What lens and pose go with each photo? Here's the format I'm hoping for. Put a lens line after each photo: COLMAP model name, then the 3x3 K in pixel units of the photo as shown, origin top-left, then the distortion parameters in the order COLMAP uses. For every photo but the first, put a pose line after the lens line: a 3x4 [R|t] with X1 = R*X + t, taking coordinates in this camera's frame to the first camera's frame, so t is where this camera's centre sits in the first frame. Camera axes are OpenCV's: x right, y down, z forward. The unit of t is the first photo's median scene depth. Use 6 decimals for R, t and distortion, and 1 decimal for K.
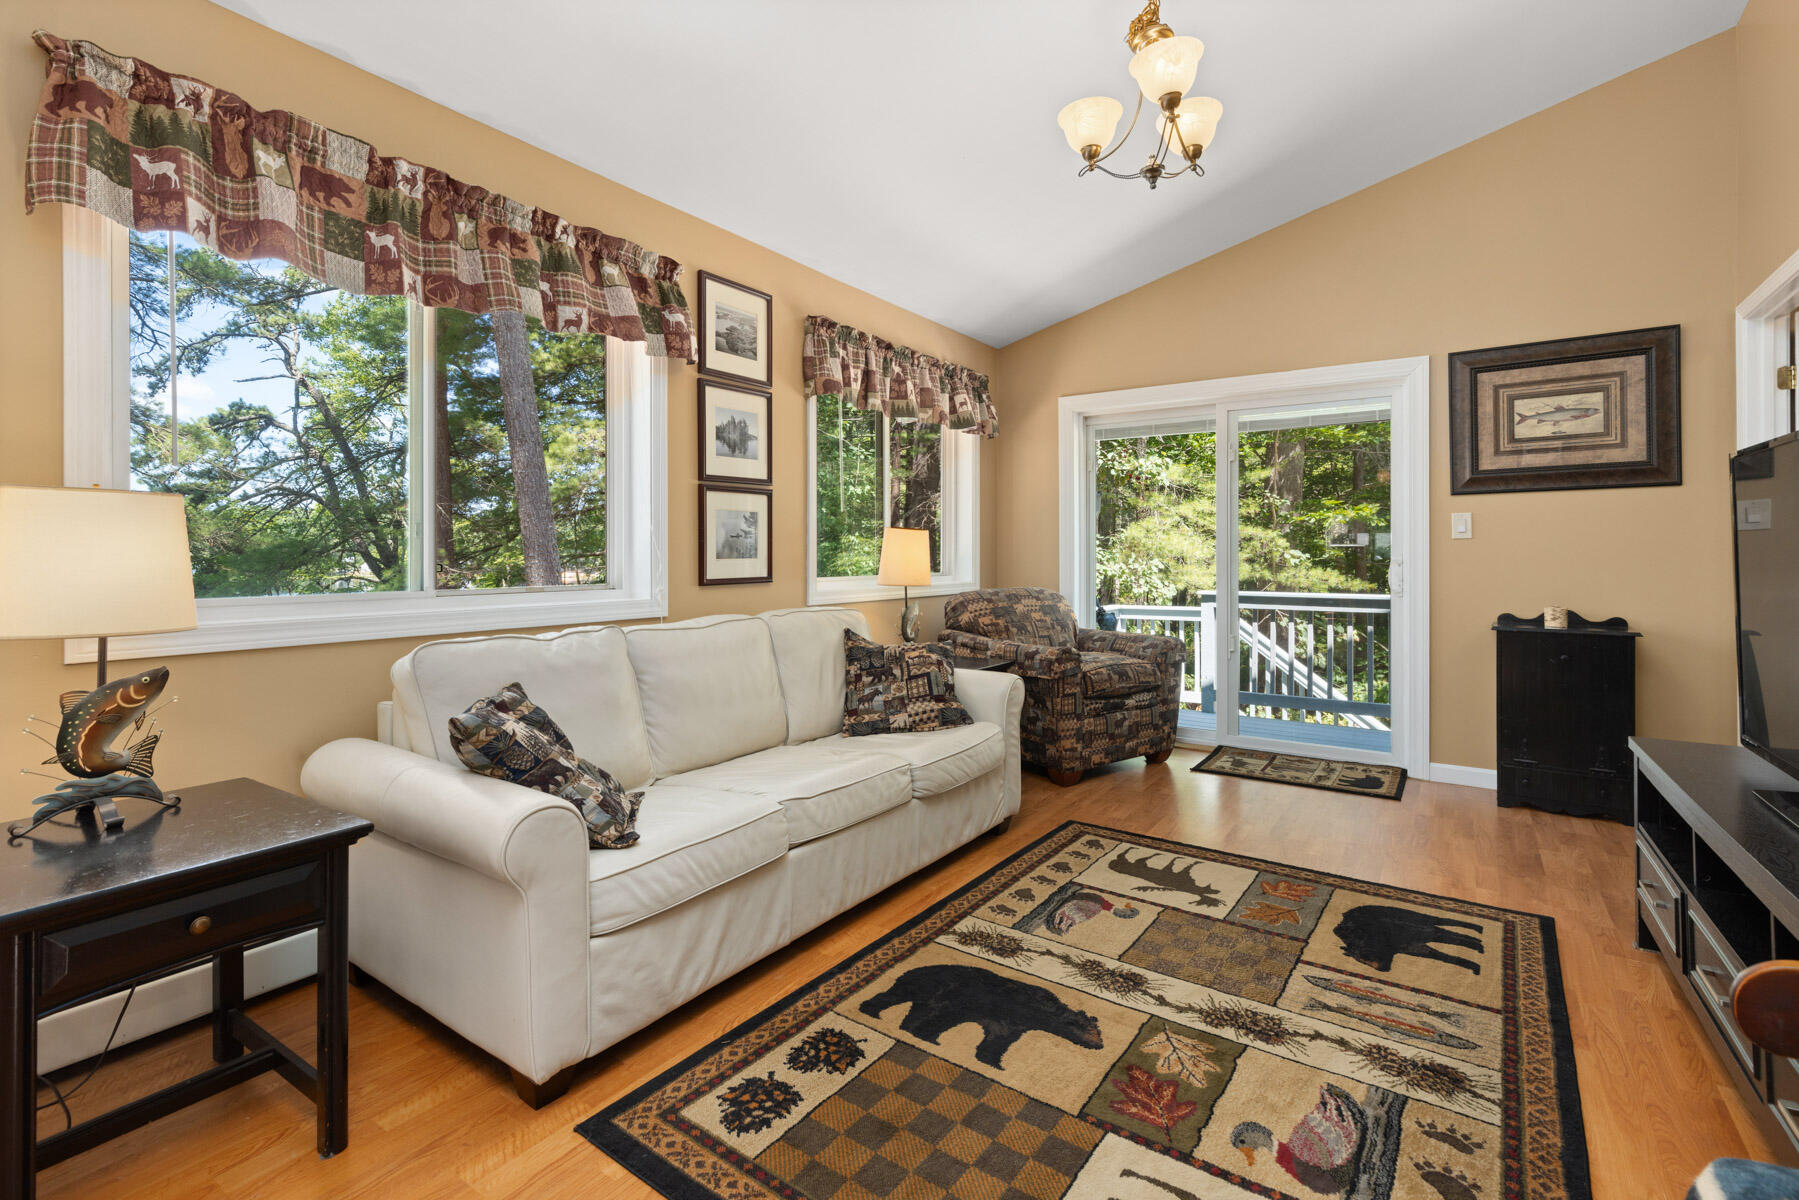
lens RADIAL K [[821.4, 0, 904.7], [0, 821.4, 551.7], [0, 0, 1]] dist [0.007931, -0.000633]
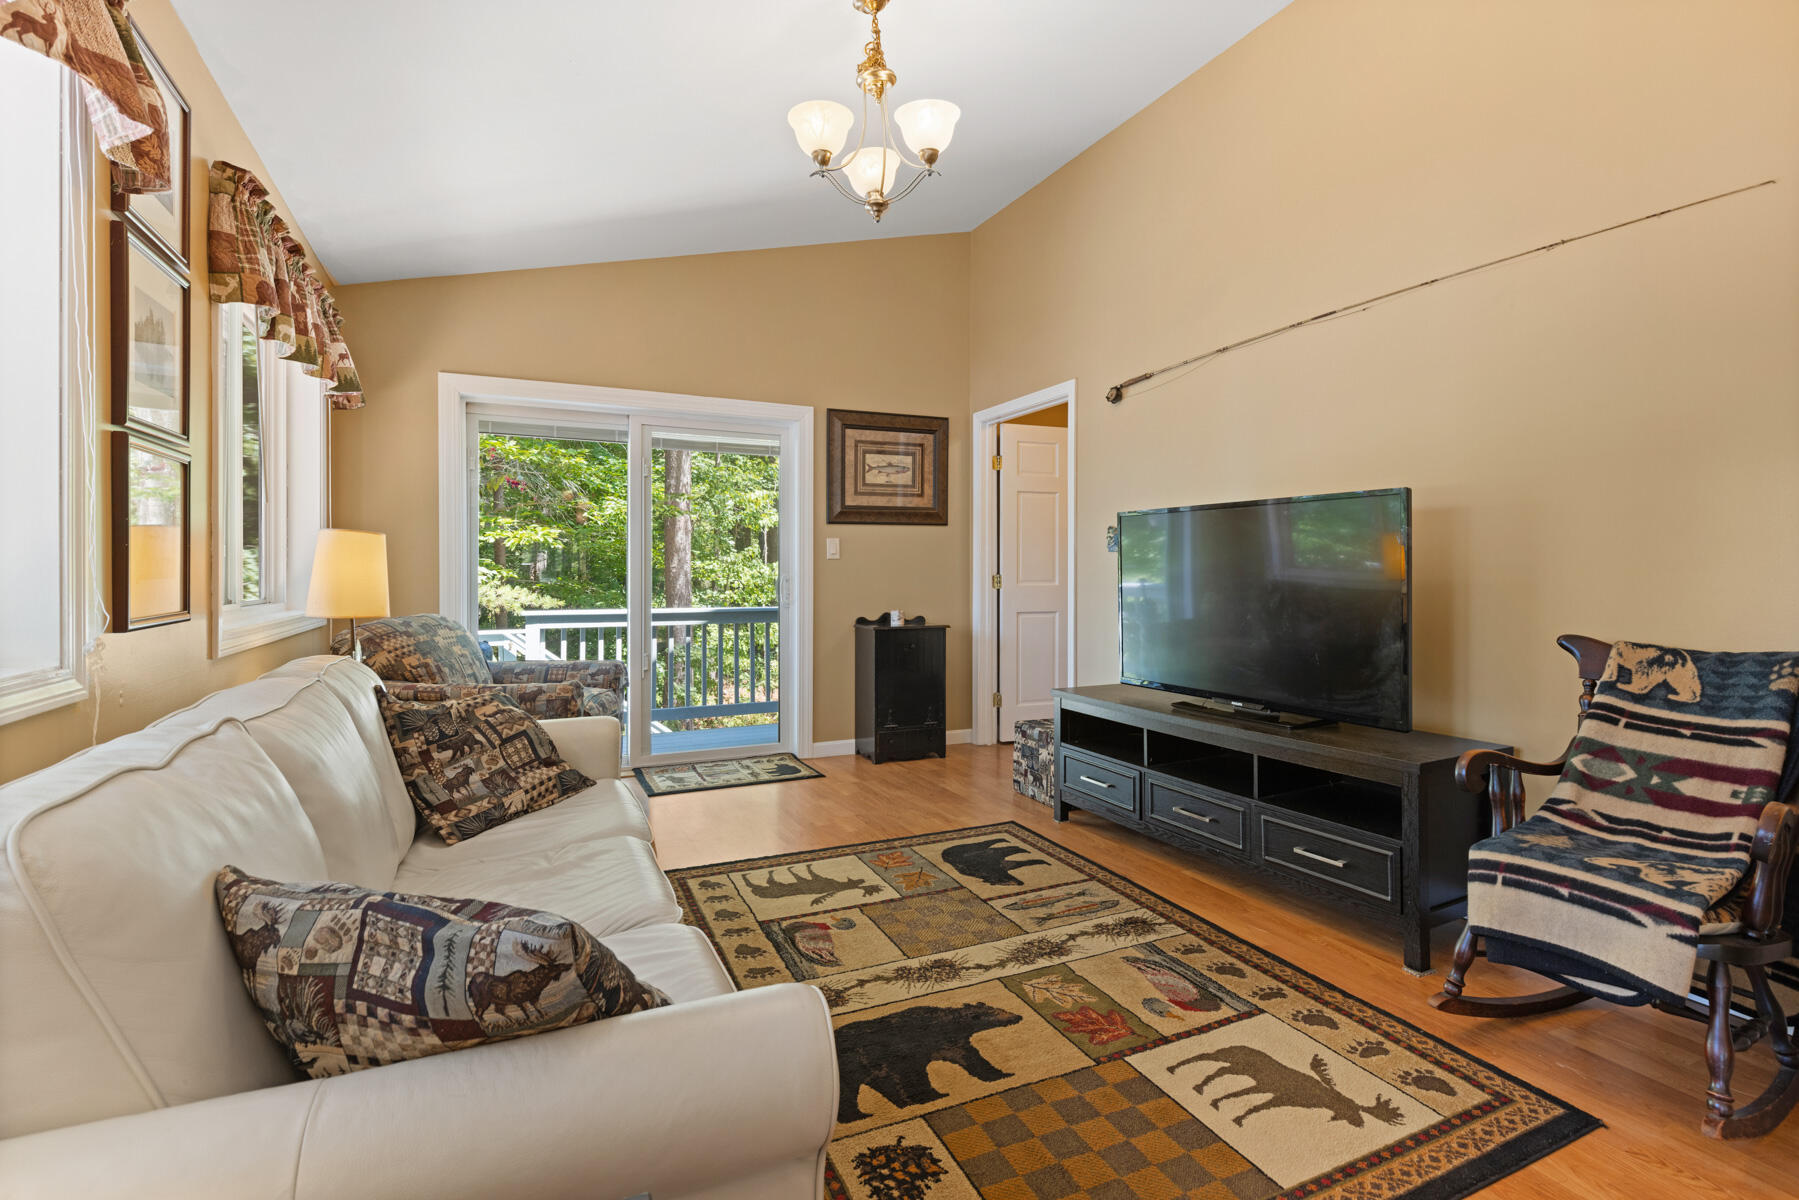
lens RADIAL K [[849.4, 0, 906.1], [0, 849.4, 576.9], [0, 0, 1]] dist [0.004908, 0.000115]
pose [[0.499801, -0.005037, 0.866126, -0.585128], [-0.003008, 0.999967, 0.007551, 0.001840], [-0.866135, -0.006379, 0.499769, 0.401761]]
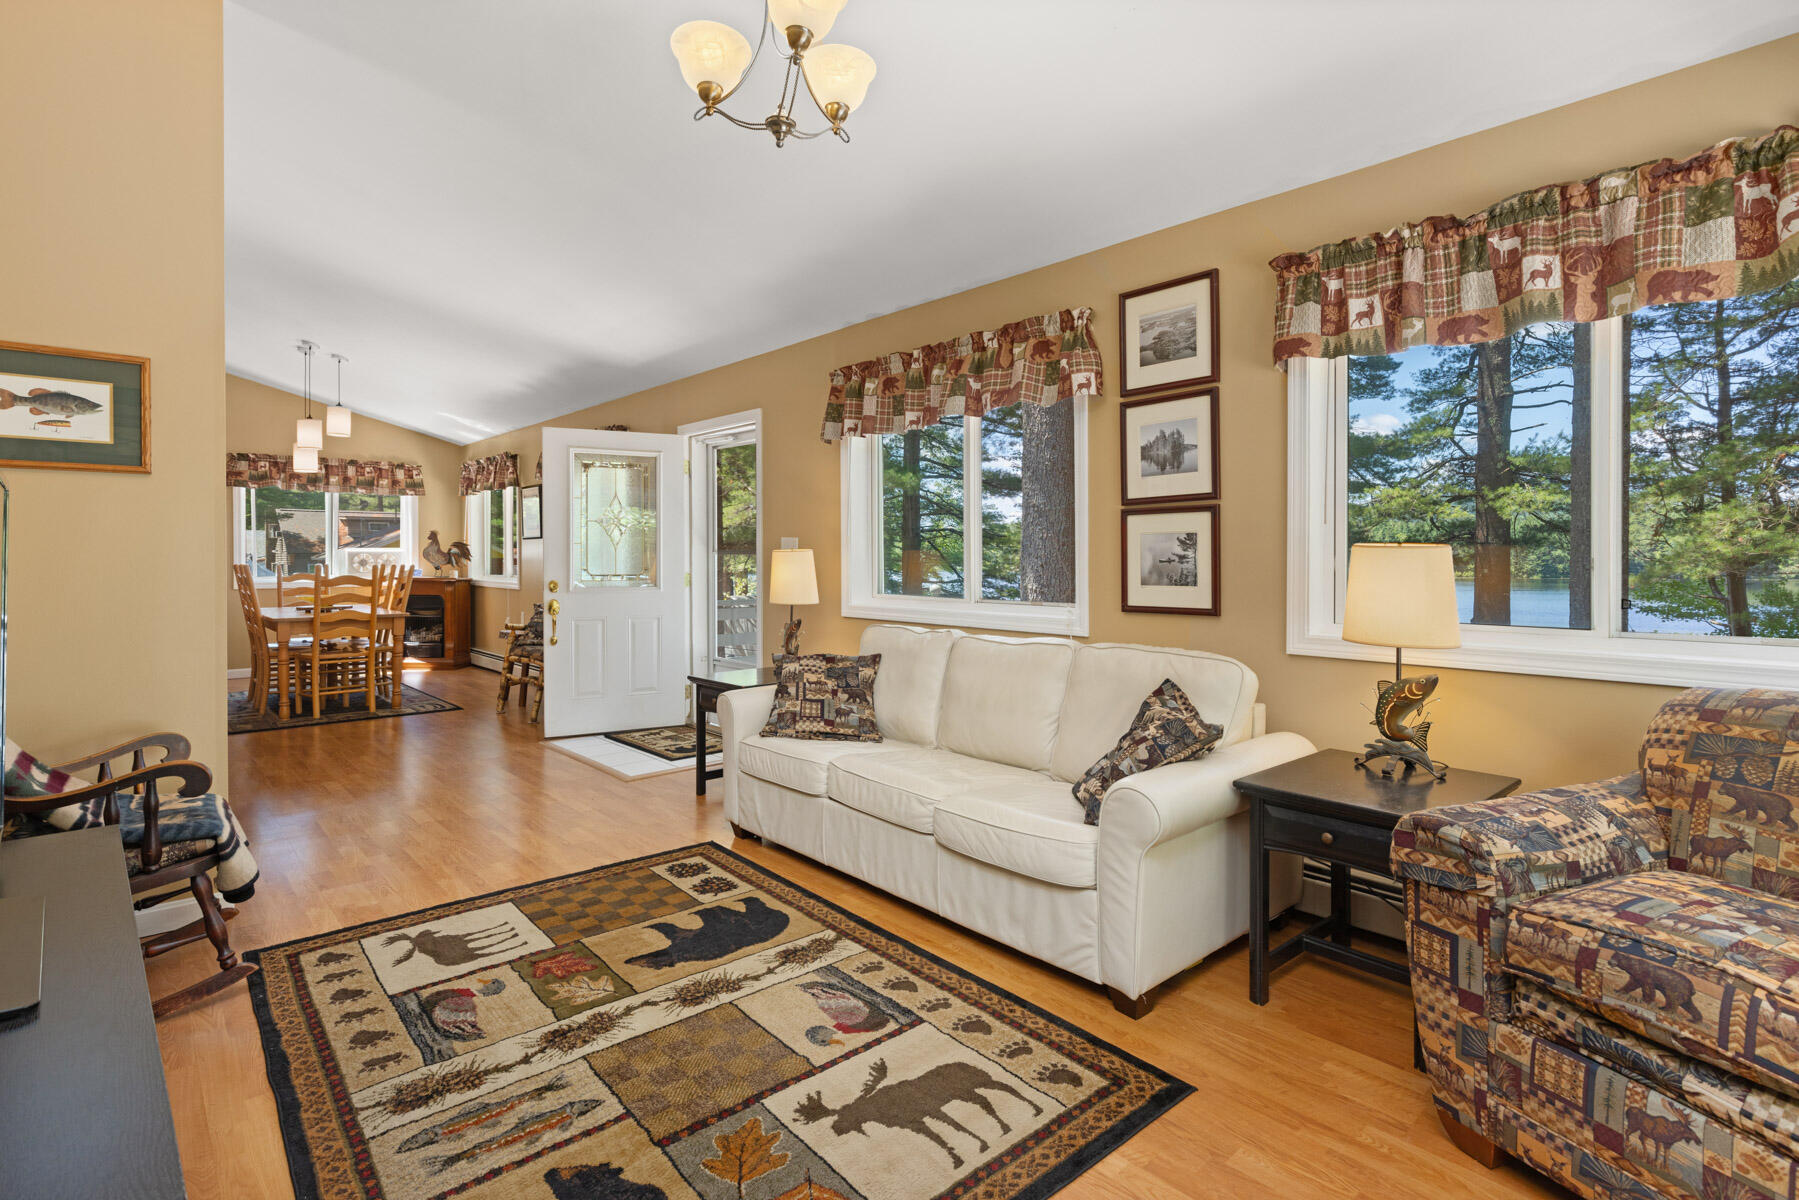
lens RADIAL K [[861.6, 0, 907.2], [0, 861.6, 564.5], [0, 0, 1]] dist [0.003038, 0.000319]
pose [[-0.225299, 0.011387, -0.974223, 1.049870], [0.004862, 0.999932, 0.010563, -0.035414], [0.974278, -0.002357, -0.225339, 1.245063]]
